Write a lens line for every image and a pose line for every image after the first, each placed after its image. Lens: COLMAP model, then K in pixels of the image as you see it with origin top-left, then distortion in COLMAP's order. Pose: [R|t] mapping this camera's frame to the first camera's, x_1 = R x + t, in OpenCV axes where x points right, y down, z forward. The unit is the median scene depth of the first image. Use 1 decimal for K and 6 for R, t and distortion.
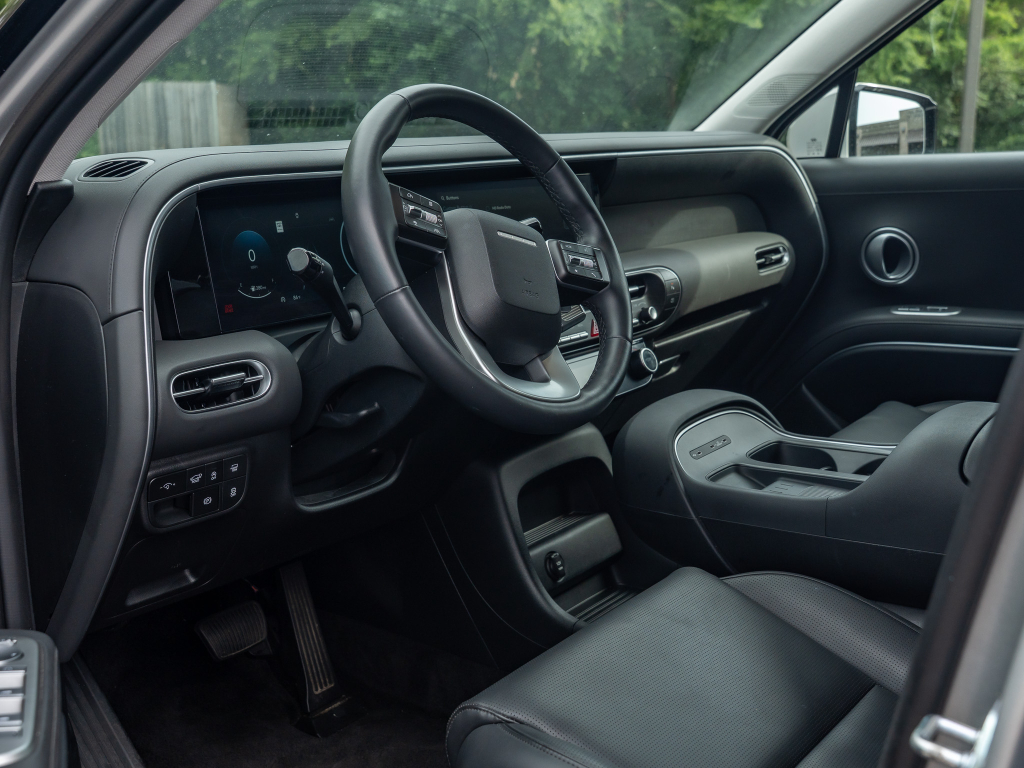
lens RADIAL K [[1216.4, 0, 512.0], [0, 1216.4, 384.0], [0, 0, 1]] dist [0.028879, -0.005474]
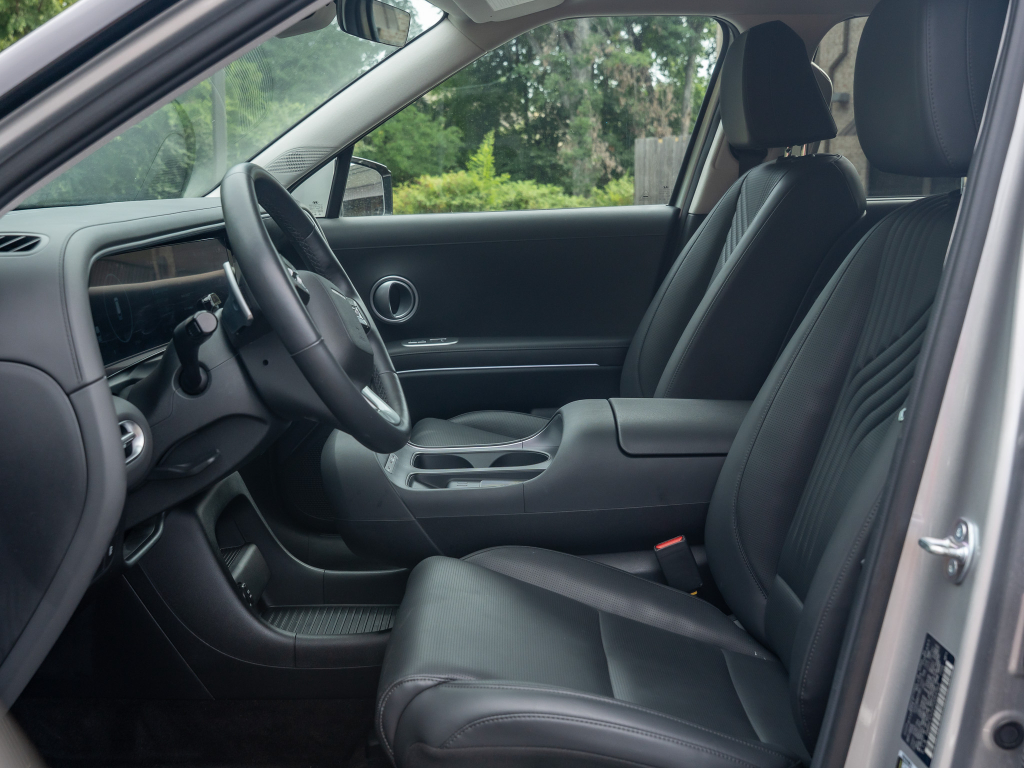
lens RADIAL K [[1216.4, 0, 512.0], [0, 1216.4, 384.0], [0, 0, 1]] dist [0.028879, -0.005474]
pose [[0.798748, -0.092917, 0.594448, -0.326066], [0.117519, 0.993067, -0.002683, -0.005546], [-0.590077, 0.072002, 0.804130, -0.025869]]
